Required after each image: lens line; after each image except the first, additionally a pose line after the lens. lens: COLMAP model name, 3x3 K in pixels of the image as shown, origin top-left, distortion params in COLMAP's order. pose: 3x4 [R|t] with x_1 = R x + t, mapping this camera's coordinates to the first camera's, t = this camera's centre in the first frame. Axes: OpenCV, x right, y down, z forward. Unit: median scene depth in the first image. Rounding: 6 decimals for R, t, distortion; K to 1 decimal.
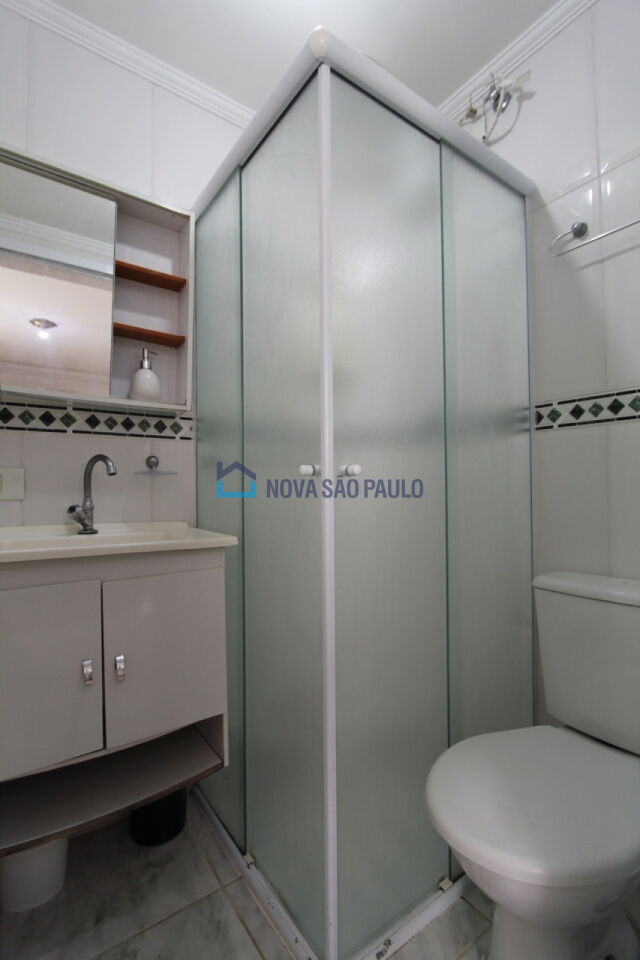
lens RADIAL K [[446.1, 0, 320.6], [0, 446.1, 484.4], [0, 0, 1]] dist [-0.016369, 0.001687]
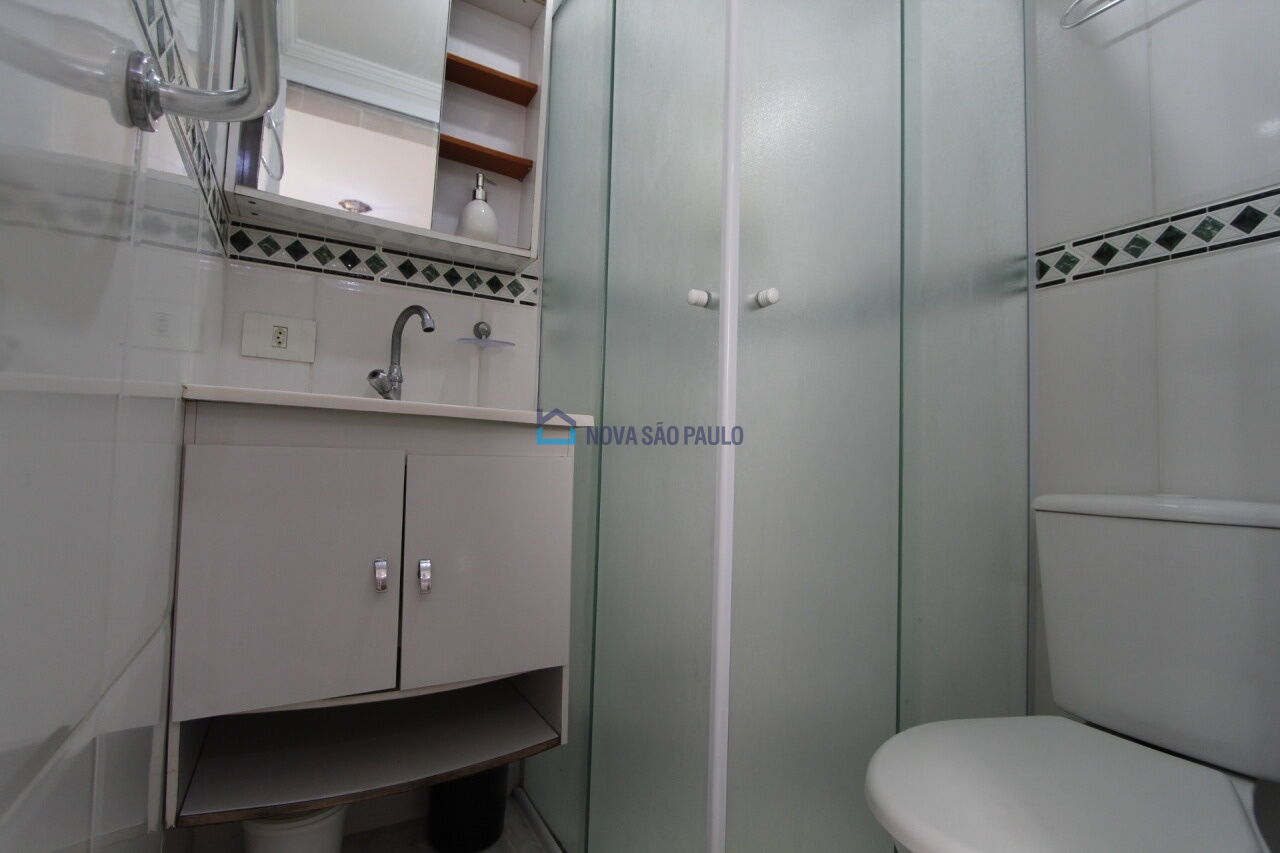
lens RADIAL K [[594.9, 0, 637.5], [0, 594.9, 433.3], [0, 0, 1]] dist [-0.016369, 0.001687]
pose [[0.993955, 0.034333, -0.104280, -0.016194], [-0.037876, 0.998764, -0.032185, 0.161818], [0.103046, 0.035940, 0.994027, 0.063103]]
